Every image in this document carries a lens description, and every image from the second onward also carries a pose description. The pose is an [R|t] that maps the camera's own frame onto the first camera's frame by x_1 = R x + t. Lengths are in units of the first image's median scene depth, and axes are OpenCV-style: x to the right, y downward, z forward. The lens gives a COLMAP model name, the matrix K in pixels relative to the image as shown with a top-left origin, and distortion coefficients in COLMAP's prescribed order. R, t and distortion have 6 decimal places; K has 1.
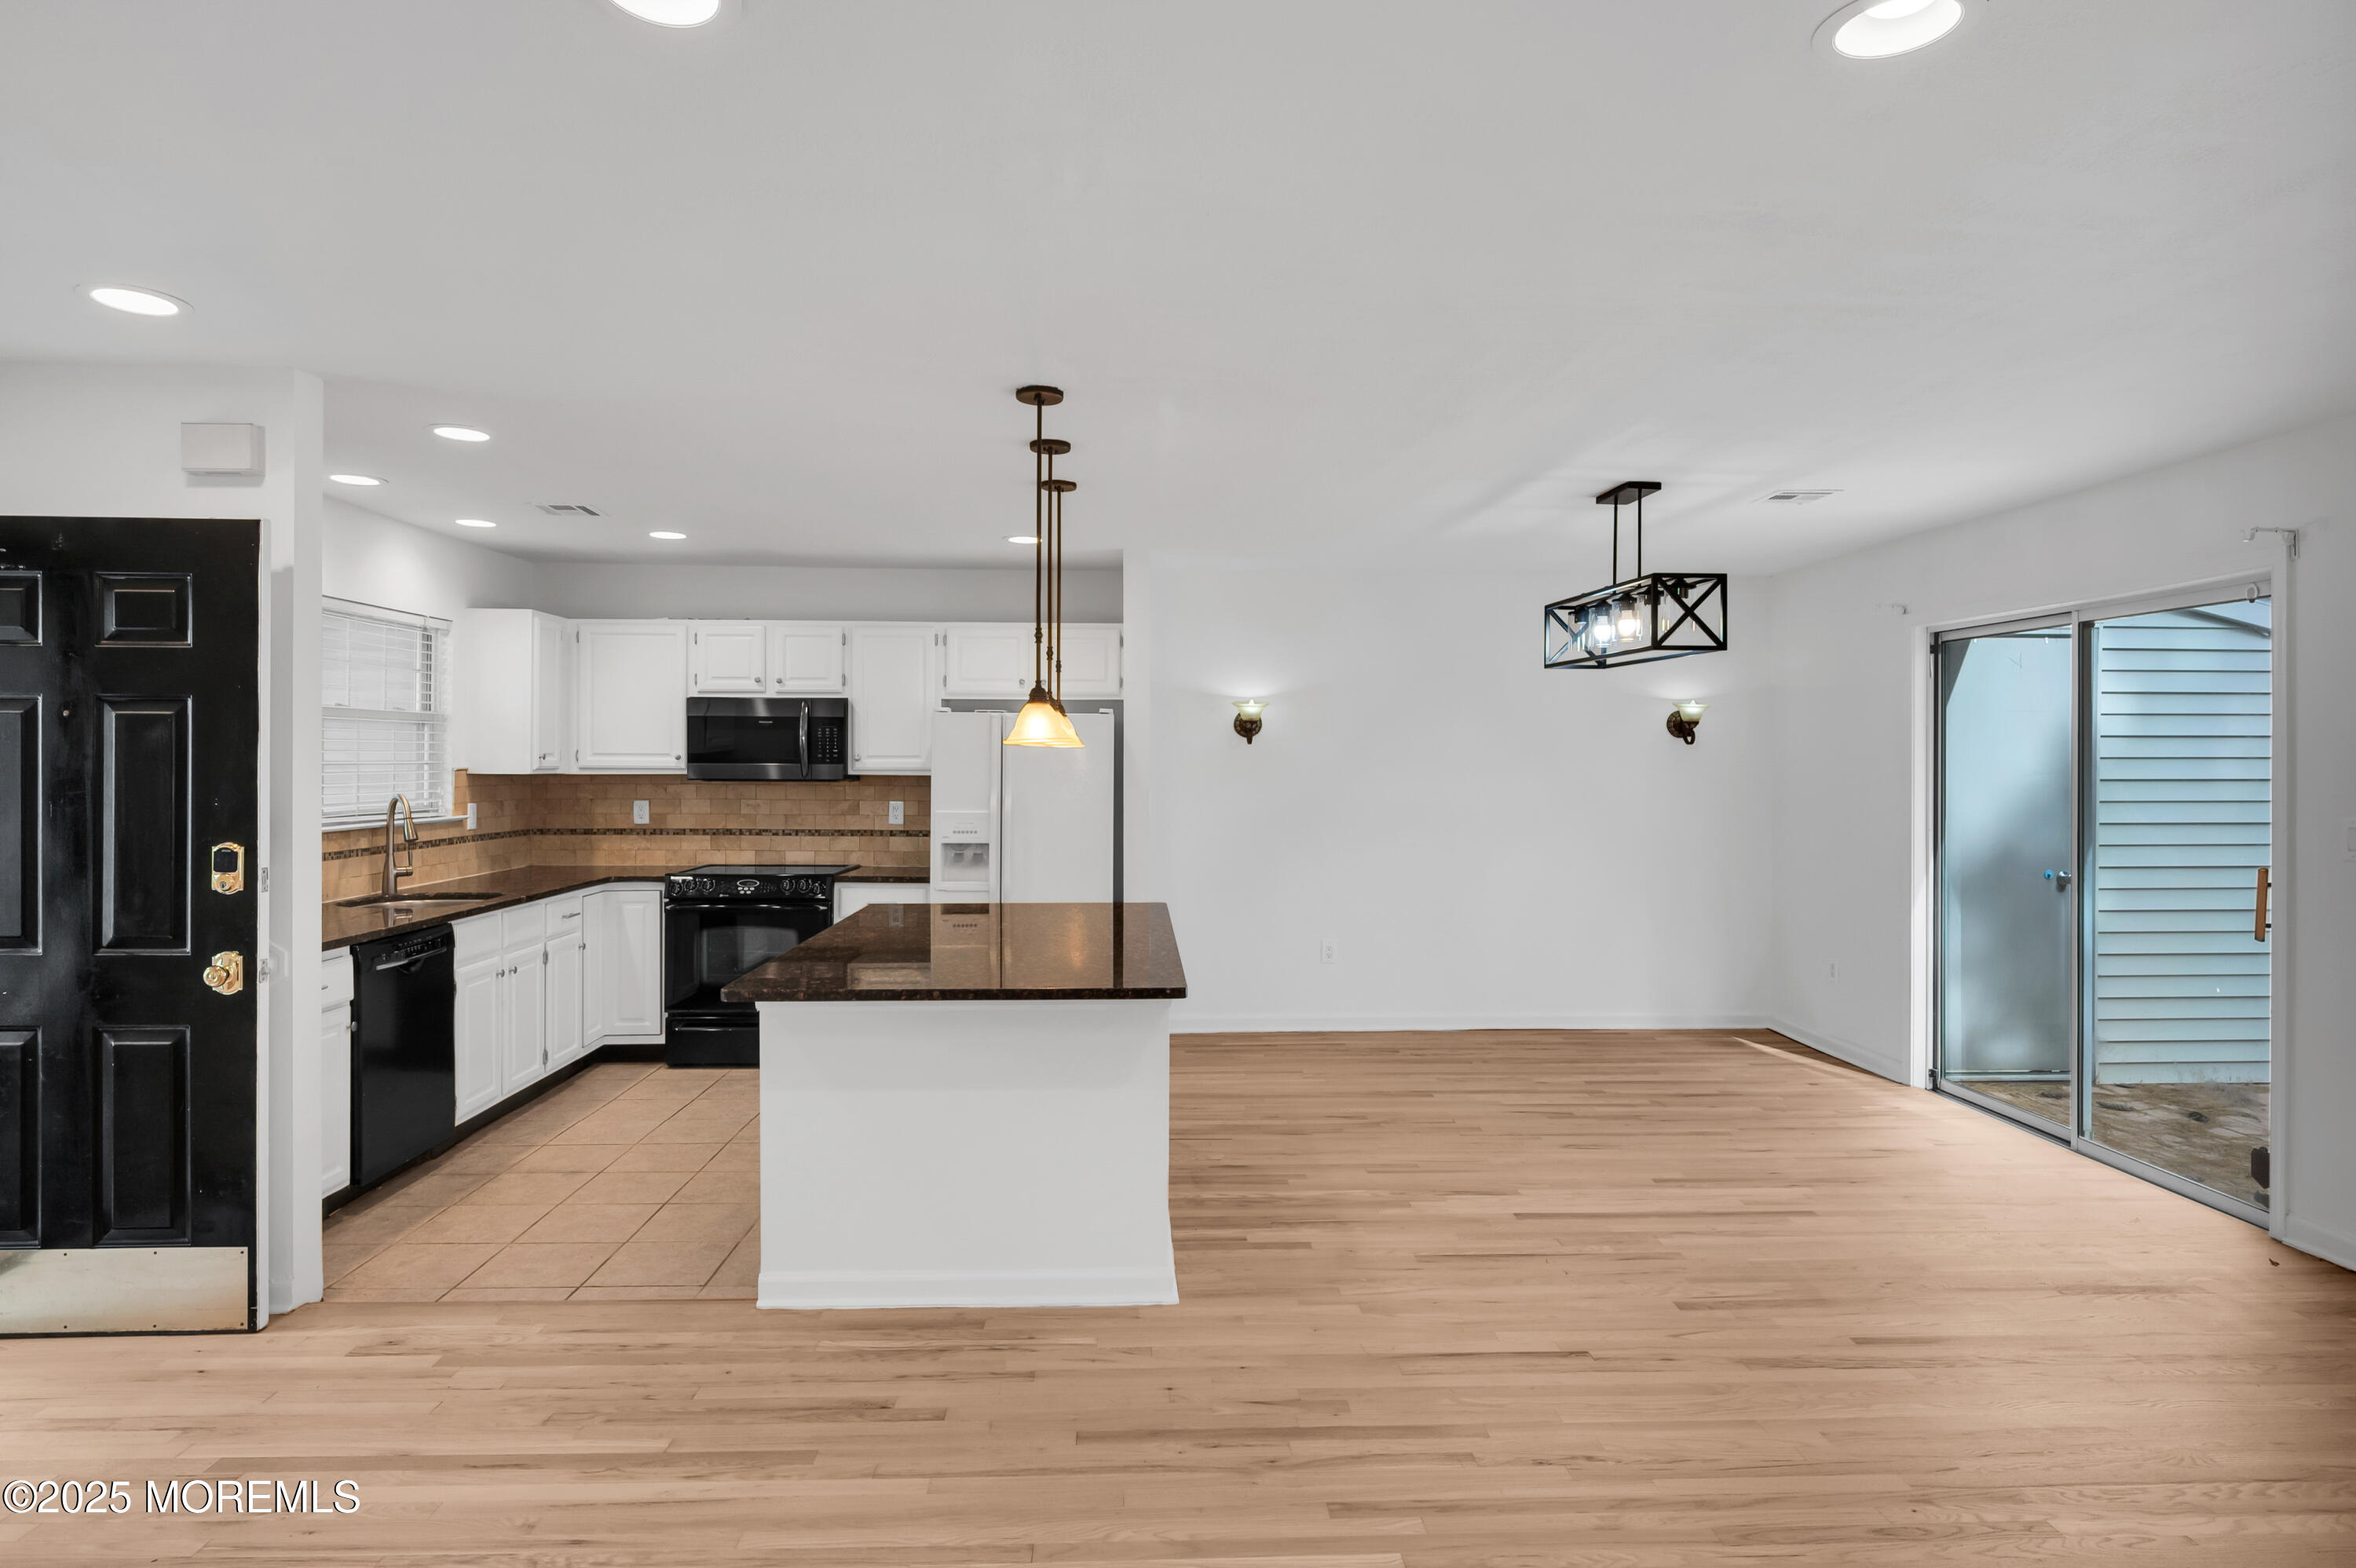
lens RADIAL K [[1257.0, 0, 1169.4], [0, 1257.0, 752.5], [0, 0, 1]] dist [-0.004527, -0.001262]
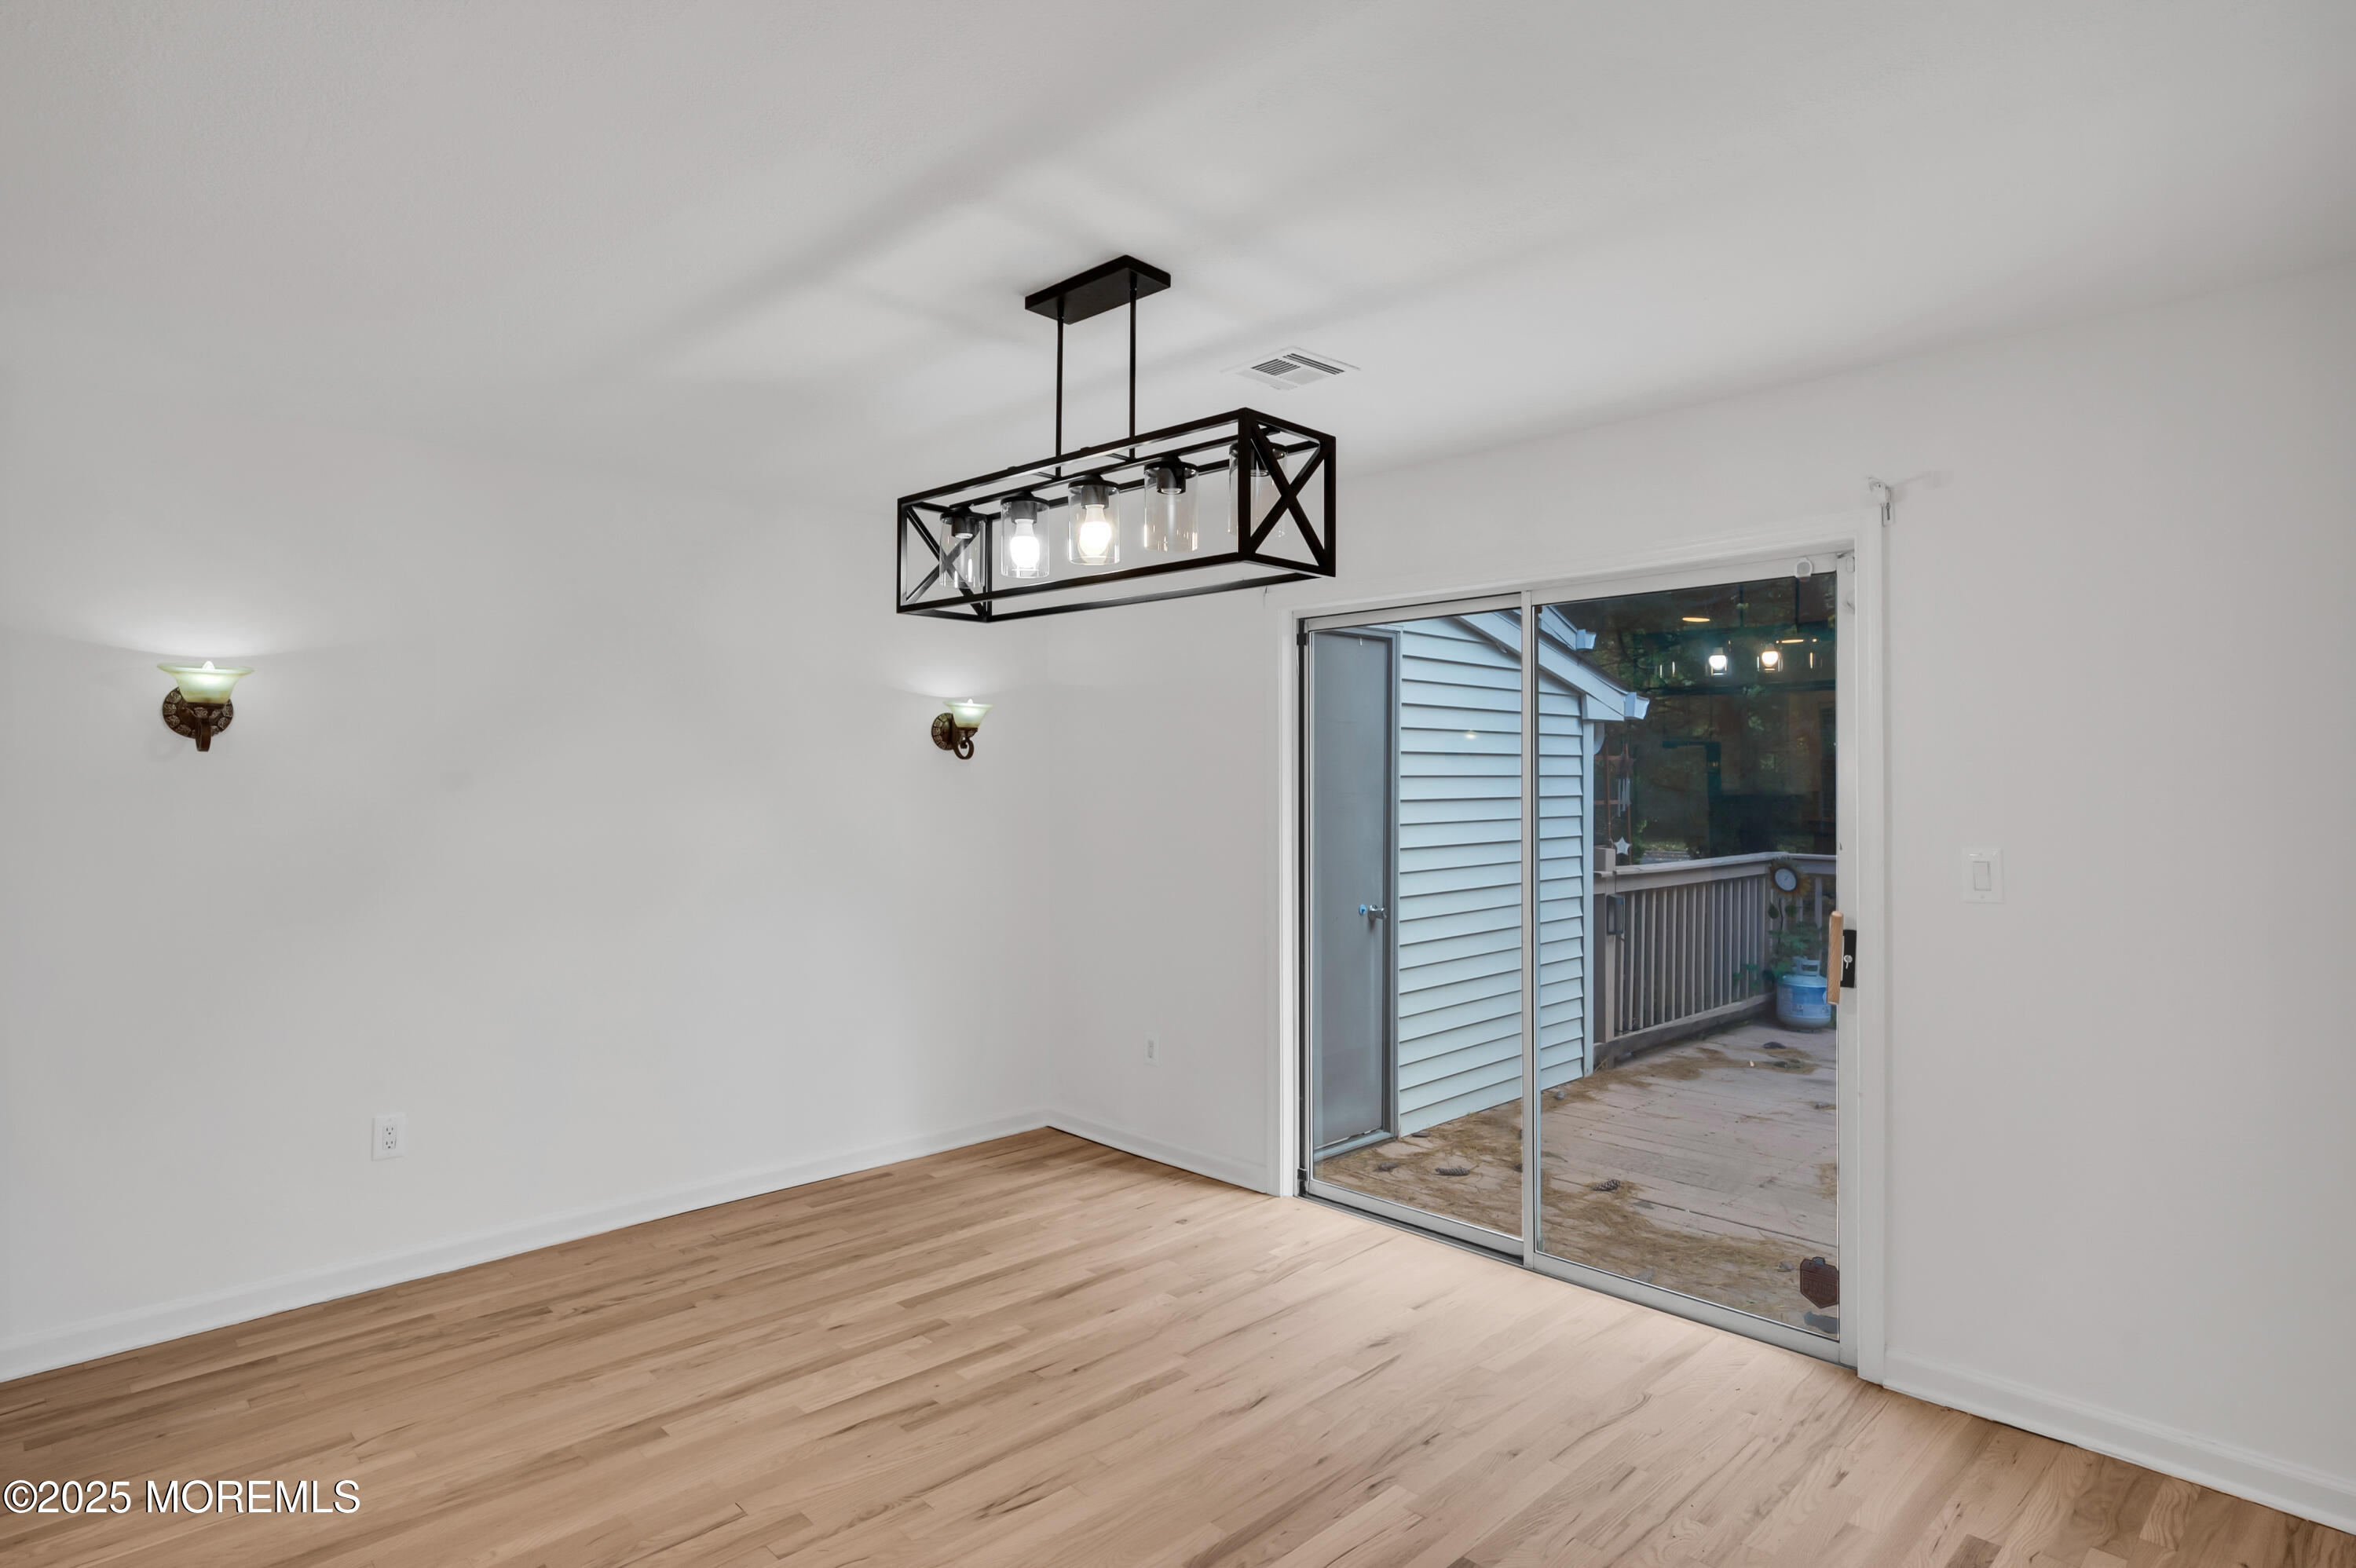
lens RADIAL K [[1257.0, 0, 1192.9], [0, 1257.0, 769.9], [0, 0, 1]] dist [-0.004527, -0.001262]
pose [[0.735746, 0.004164, 0.677245, 0.021434], [-0.001049, 0.999987, -0.005009, 0.004814], [-0.677257, 0.002975, 0.735741, 0.505479]]
